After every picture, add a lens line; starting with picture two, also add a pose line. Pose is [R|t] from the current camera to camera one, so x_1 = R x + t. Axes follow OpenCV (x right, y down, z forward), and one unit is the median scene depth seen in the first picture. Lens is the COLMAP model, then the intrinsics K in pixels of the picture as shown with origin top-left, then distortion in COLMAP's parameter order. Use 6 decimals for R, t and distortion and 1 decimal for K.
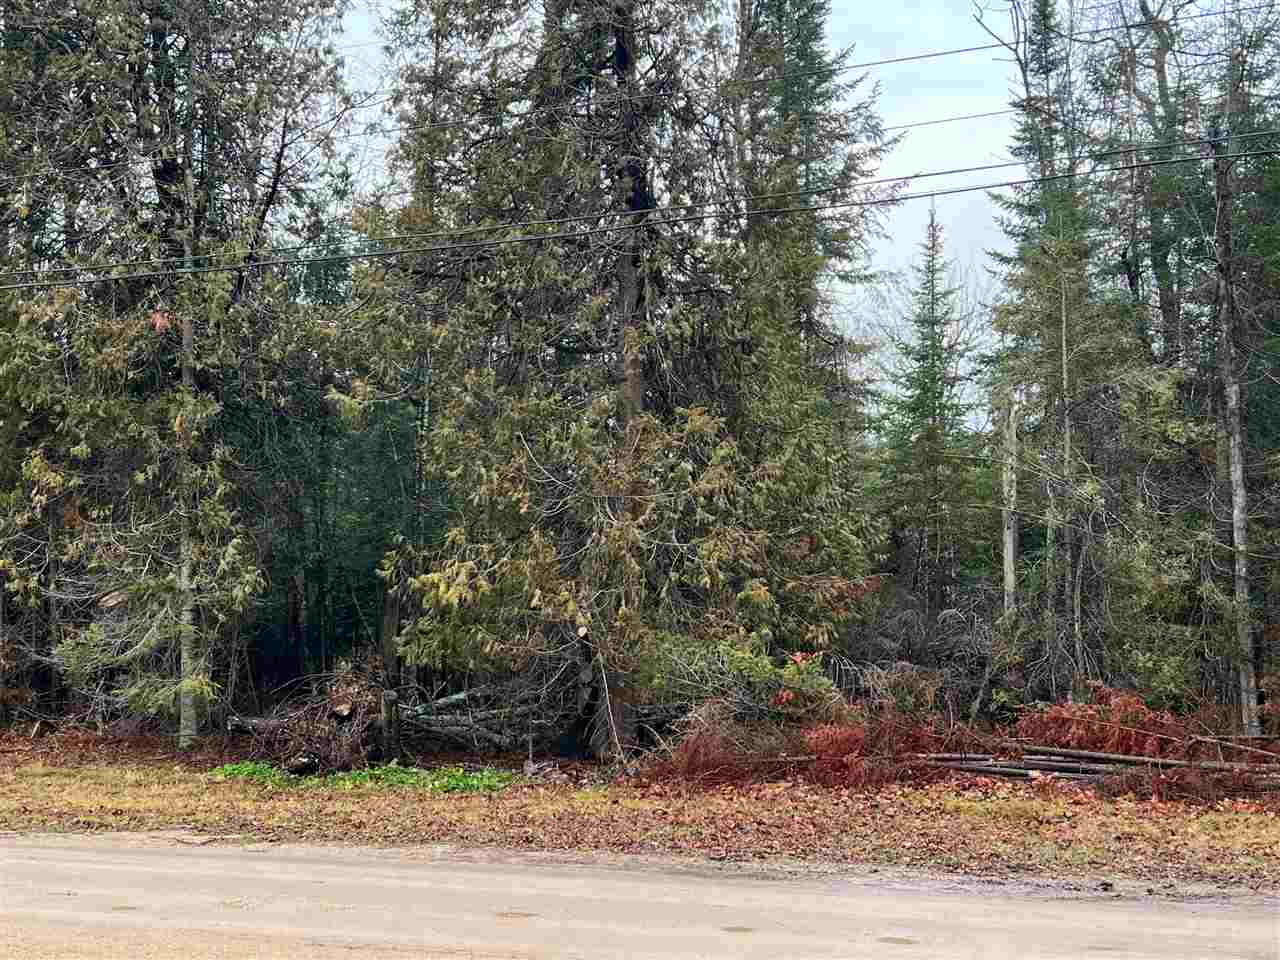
lens RADIAL K [[1531.1, 0, 639.3], [0, 1531.1, 482.6], [0, 0, 1]] dist [-0.004853, 0.000000]
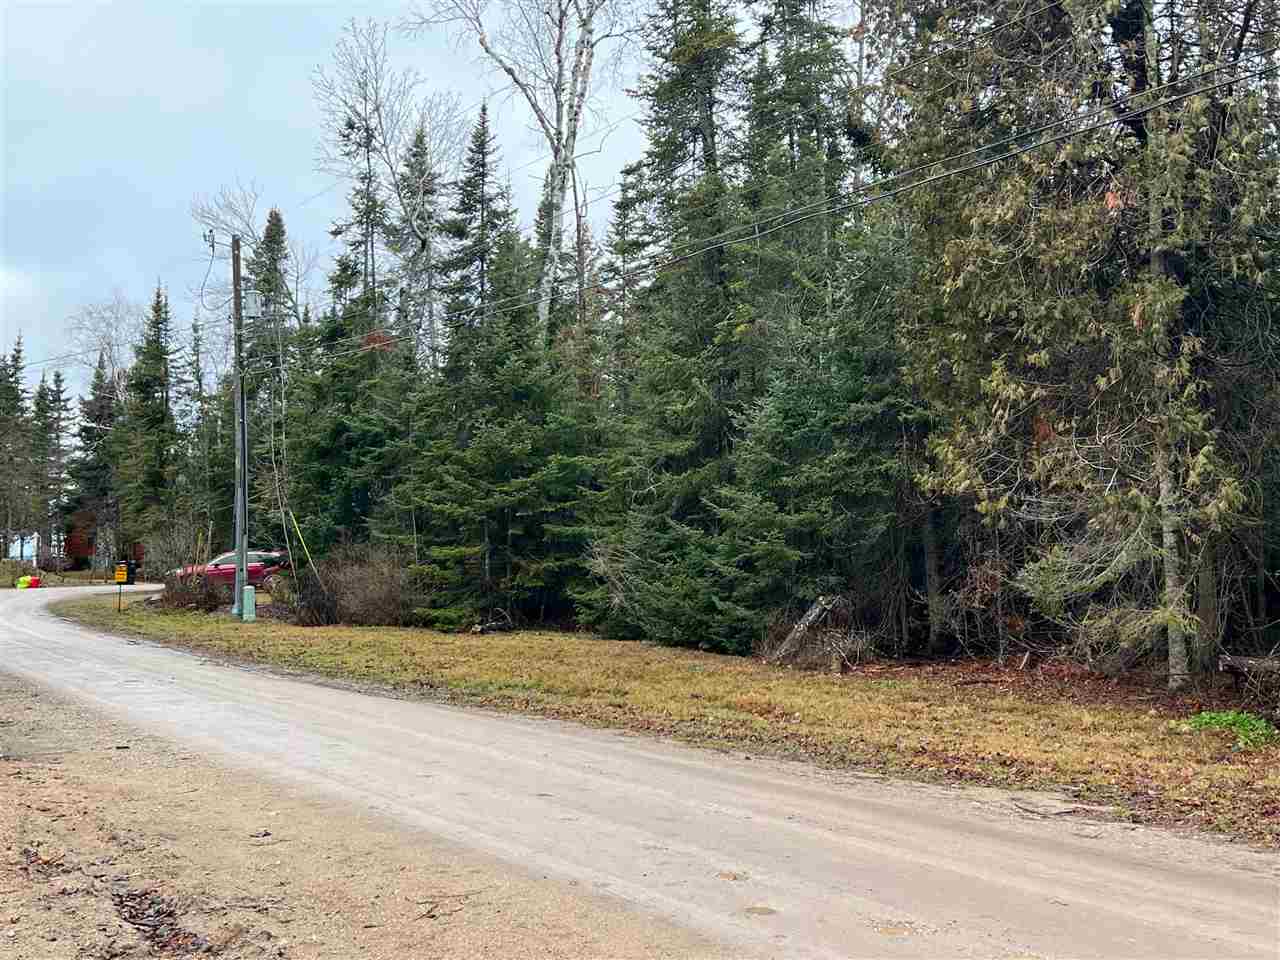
lens RADIAL K [[1531.1, 0, 642.9], [0, 1531.1, 478.0], [0, 0, 1]] dist [-0.004853, 0.000000]
pose [[0.752854, -0.034764, -0.657269, 0.054075], [0.063849, 0.997752, 0.020361, 0.016652], [0.655084, -0.057295, 0.753381, 0.153255]]
